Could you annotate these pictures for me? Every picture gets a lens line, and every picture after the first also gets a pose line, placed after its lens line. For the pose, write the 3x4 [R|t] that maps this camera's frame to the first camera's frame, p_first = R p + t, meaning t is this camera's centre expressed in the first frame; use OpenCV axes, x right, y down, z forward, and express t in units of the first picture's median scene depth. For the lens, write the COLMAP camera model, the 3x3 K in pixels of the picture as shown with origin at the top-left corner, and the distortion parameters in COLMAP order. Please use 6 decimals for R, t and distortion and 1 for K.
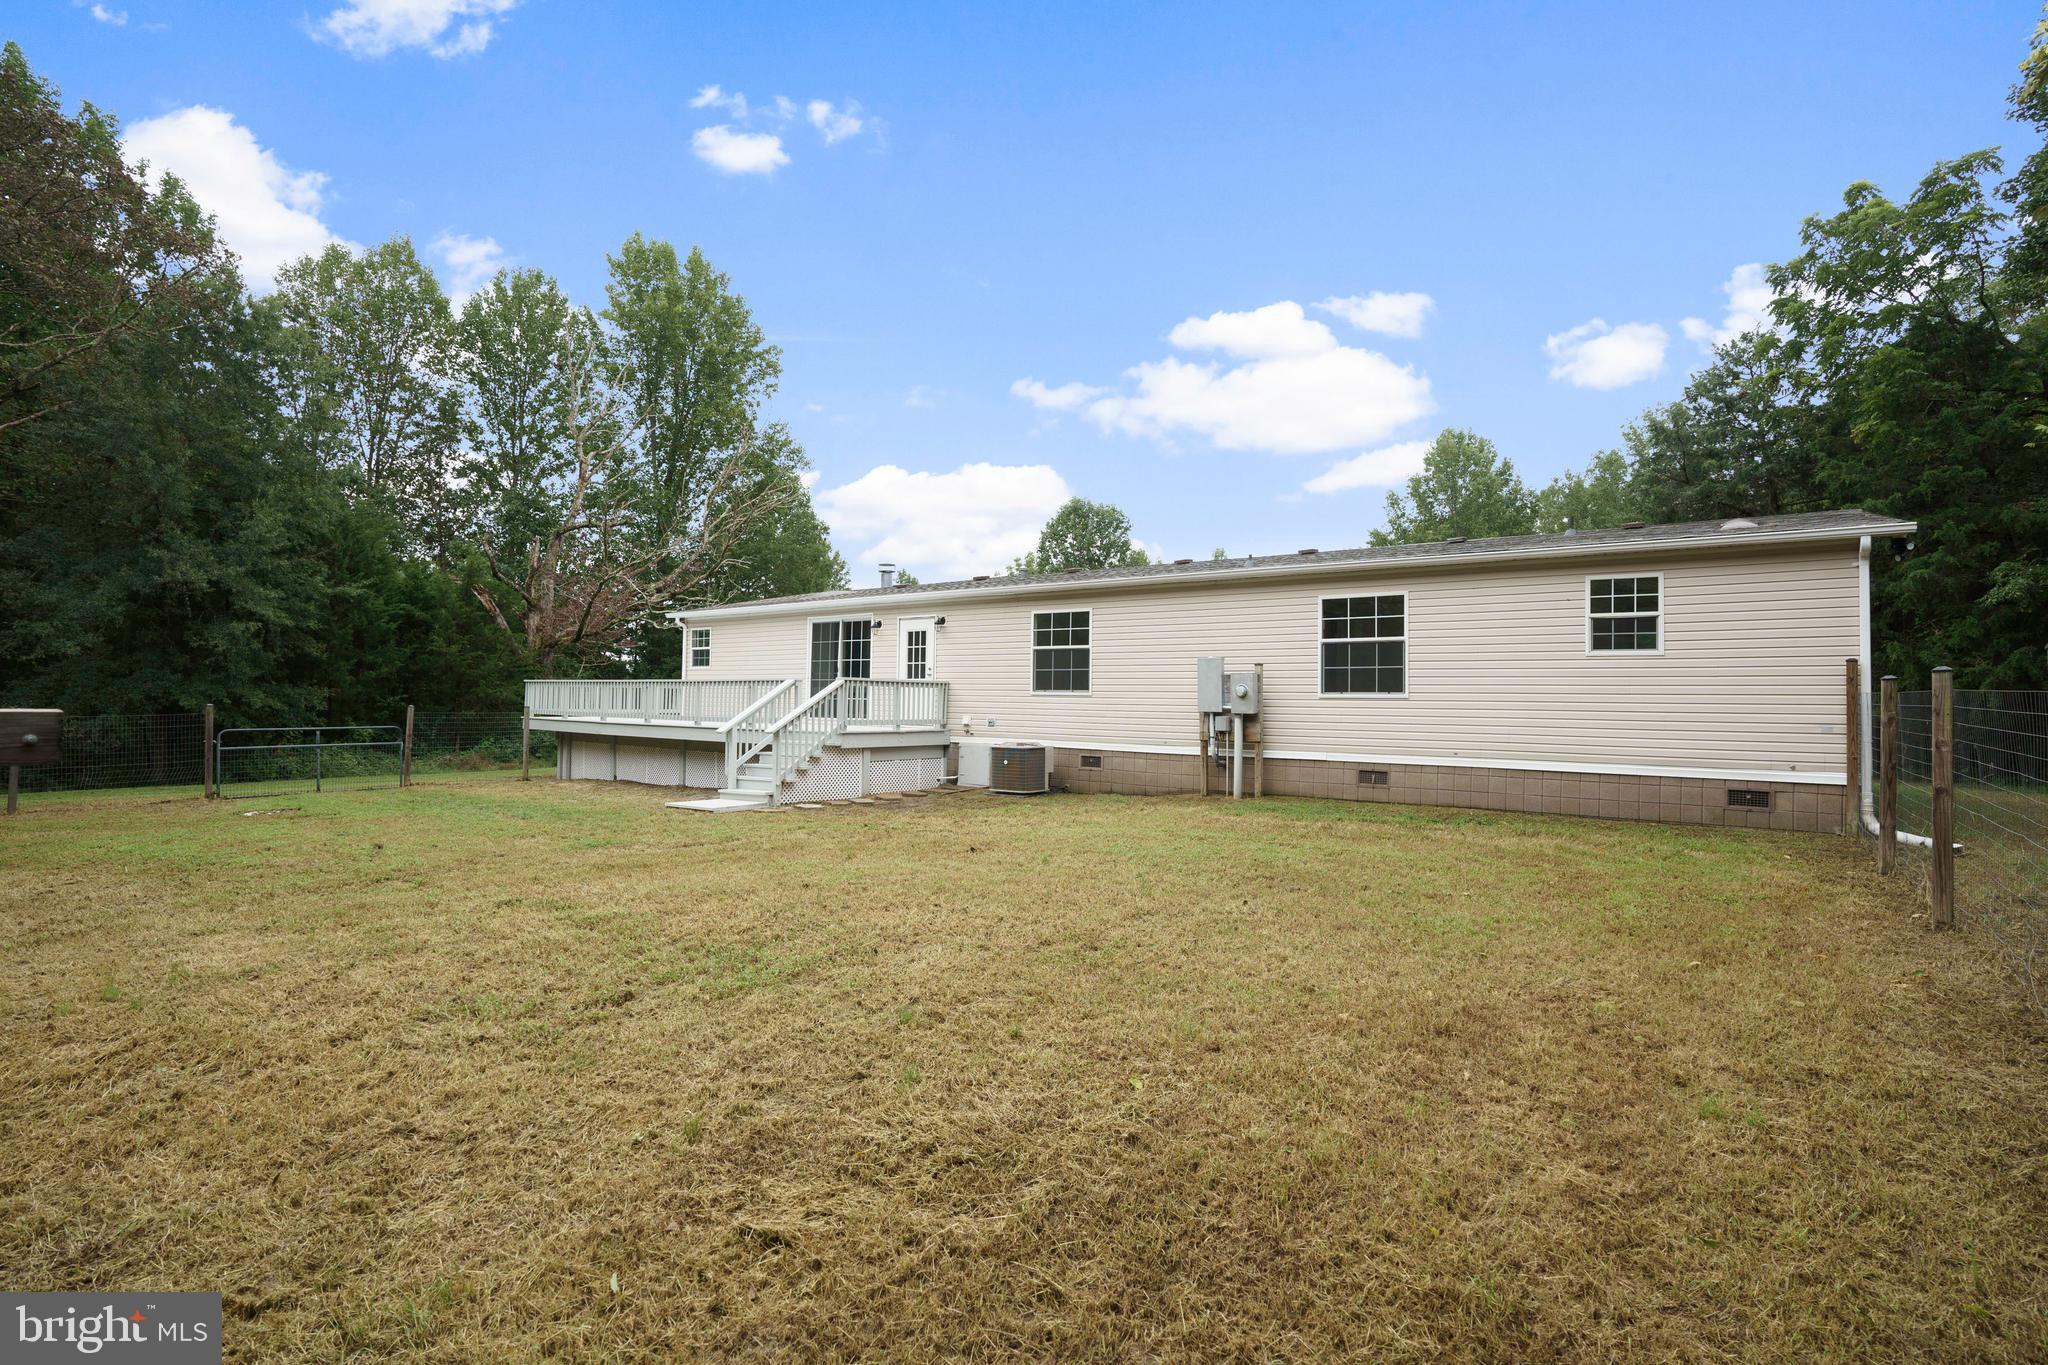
lens RADIAL K [[951.8, 0, 1029.5], [0, 951.8, 671.7], [0, 0, 1]] dist [-0.056530, 0.020611]
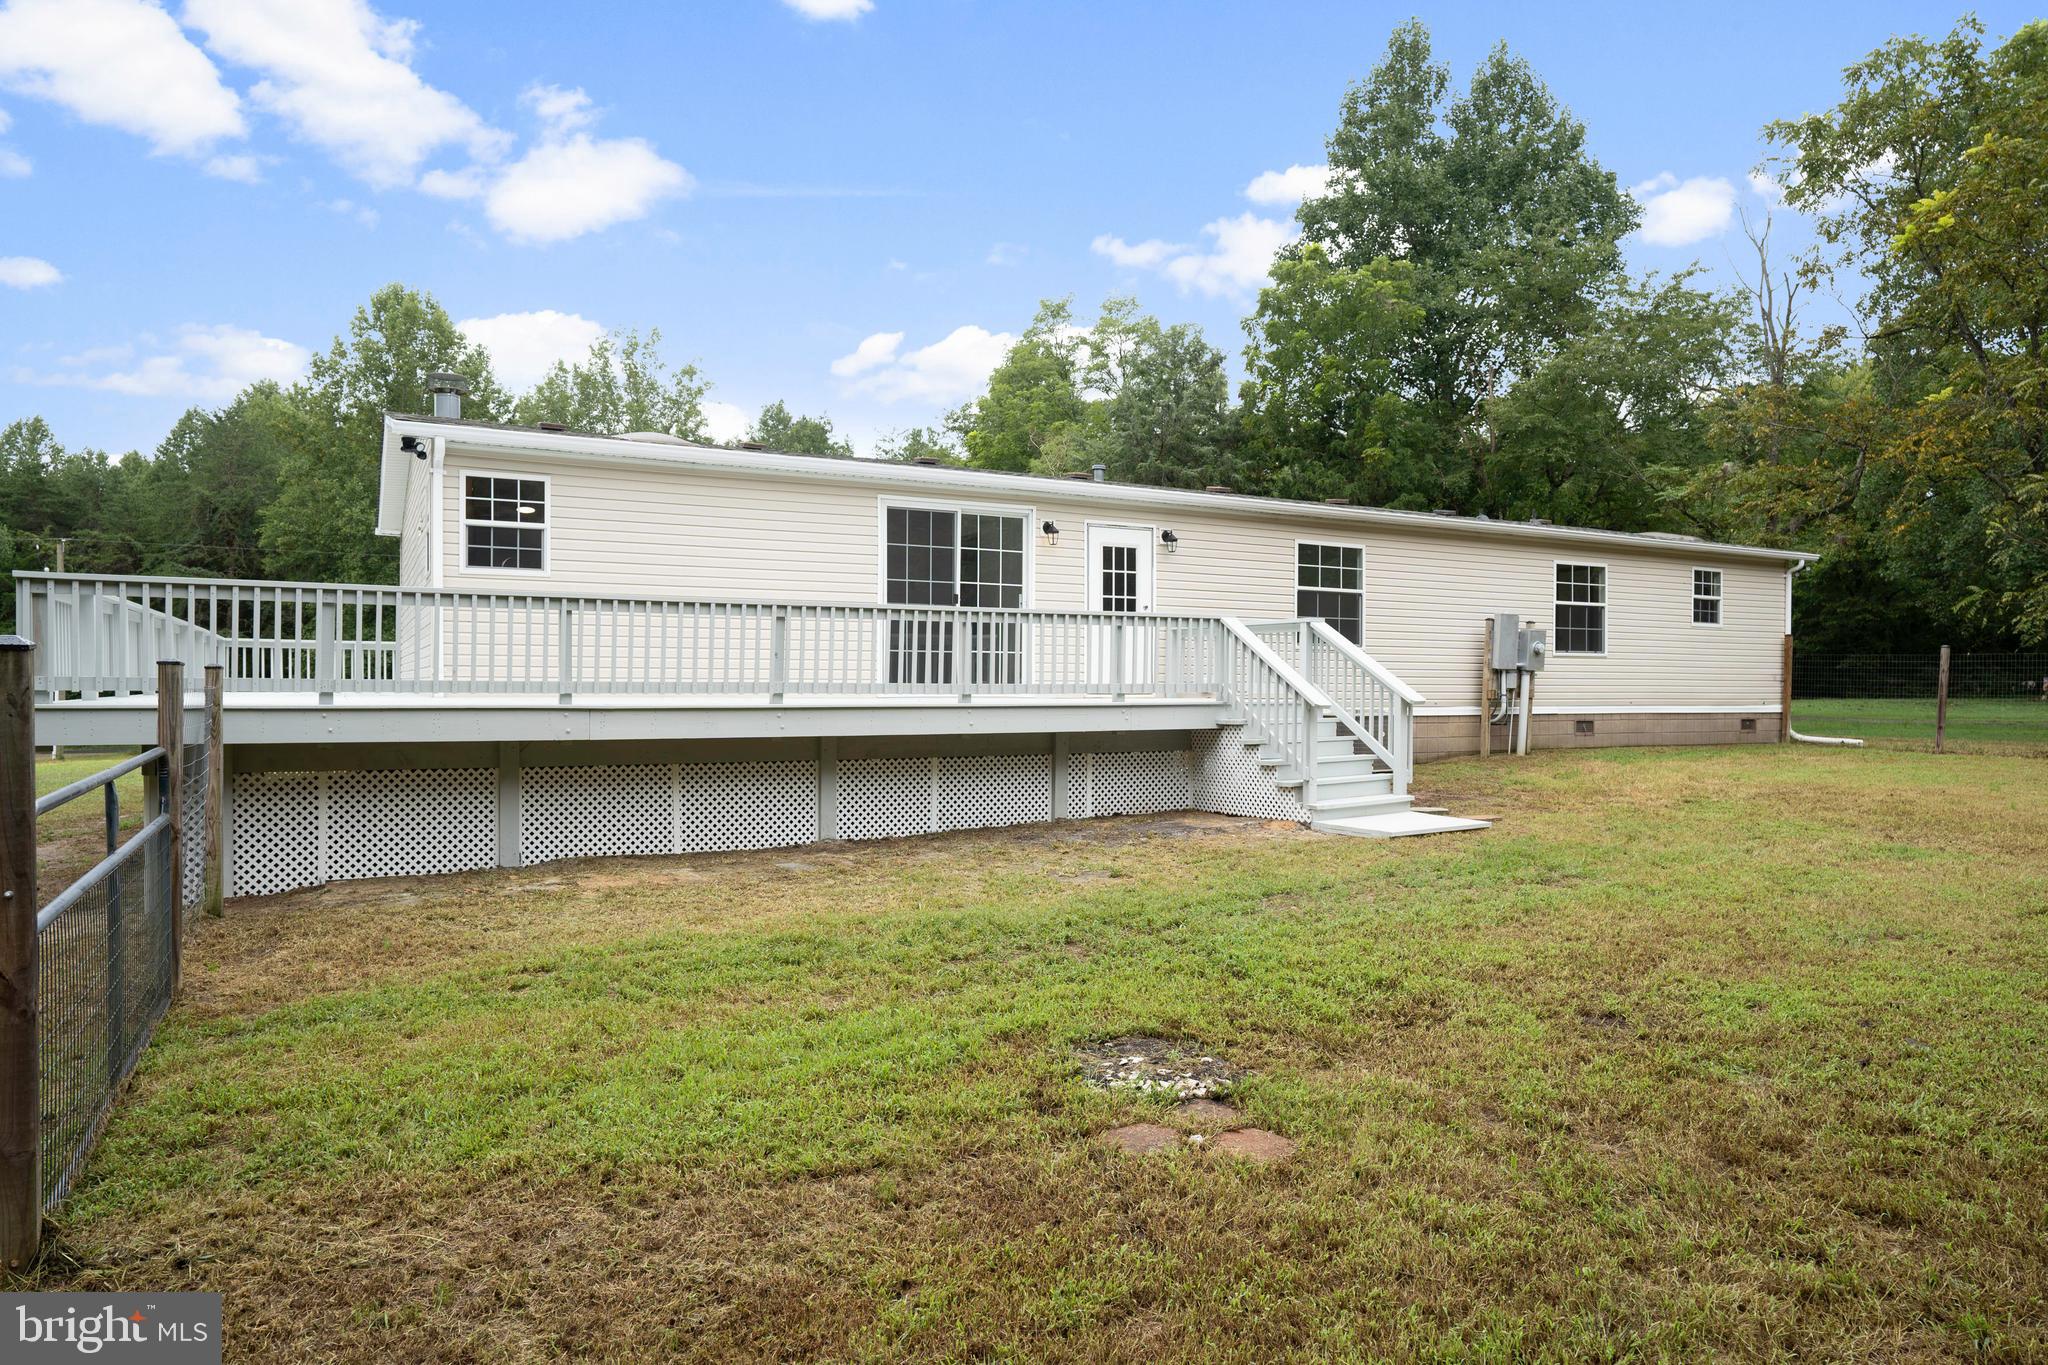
lens RADIAL K [[1292.9, 0, 1024.0], [0, 1292.9, 682.5], [0, 0, 1]] dist [-0.006414, 0.002787]
pose [[0.416158, -0.026694, 0.908900, -0.895110], [-0.042420, 0.997911, 0.048731, 0.008462], [-0.908302, -0.058836, 0.414156, 0.657246]]
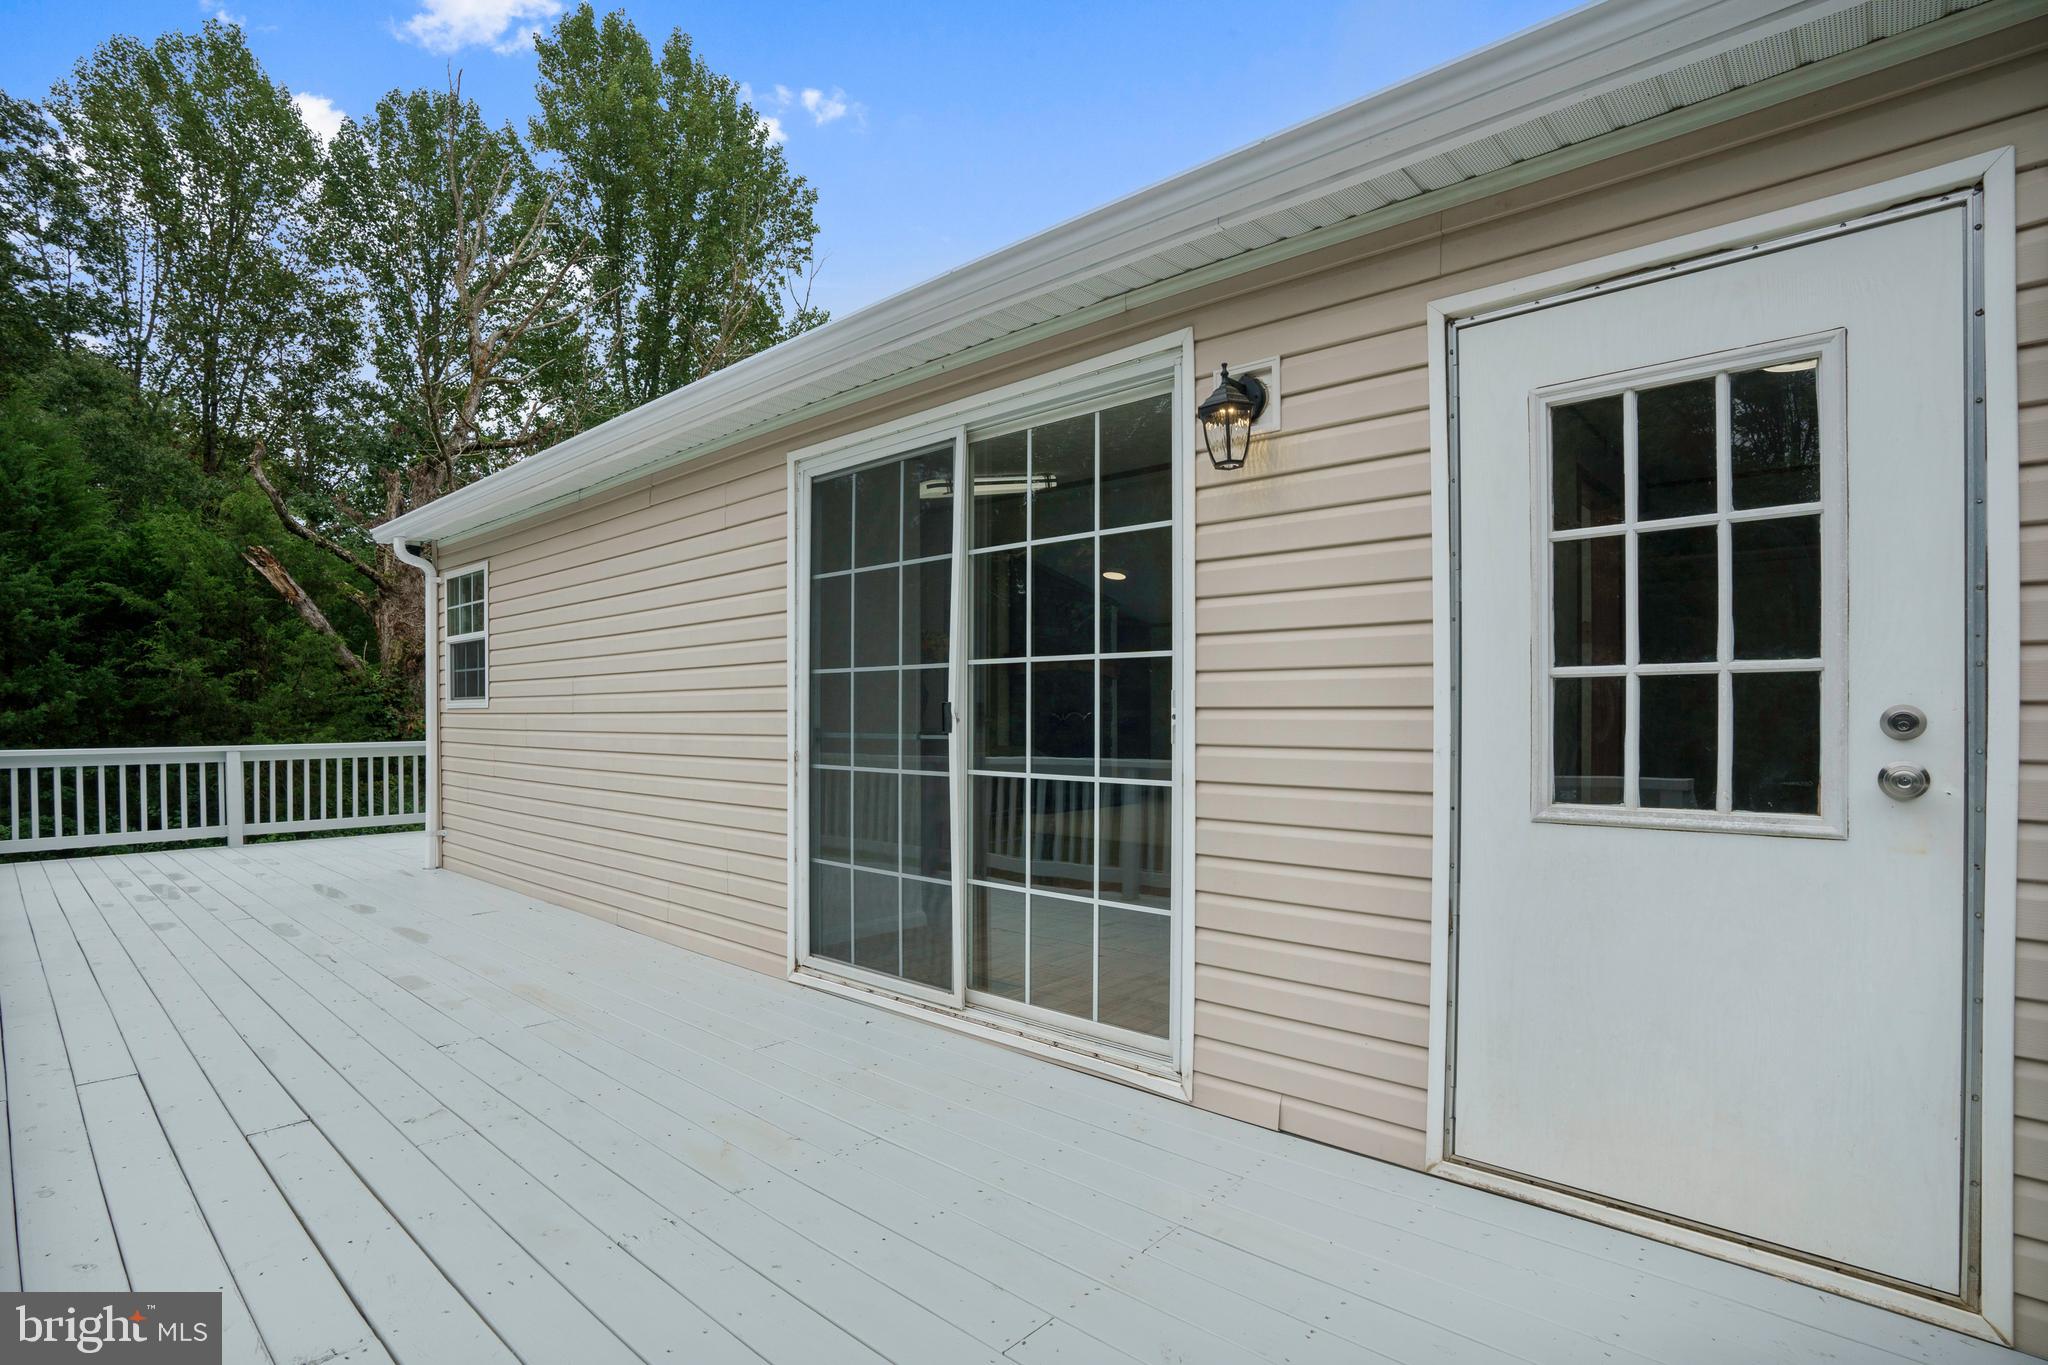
lens RADIAL K [[991.7, 0, 1024.0], [0, 991.7, 682.5], [0, 0, 1]] dist [-0.069851, 0.033027]
pose [[0.996686, -0.016729, -0.079612, -0.176913], [0.016484, 0.999857, -0.003727, -0.007852], [0.079663, 0.002403, 0.996819, 0.836657]]
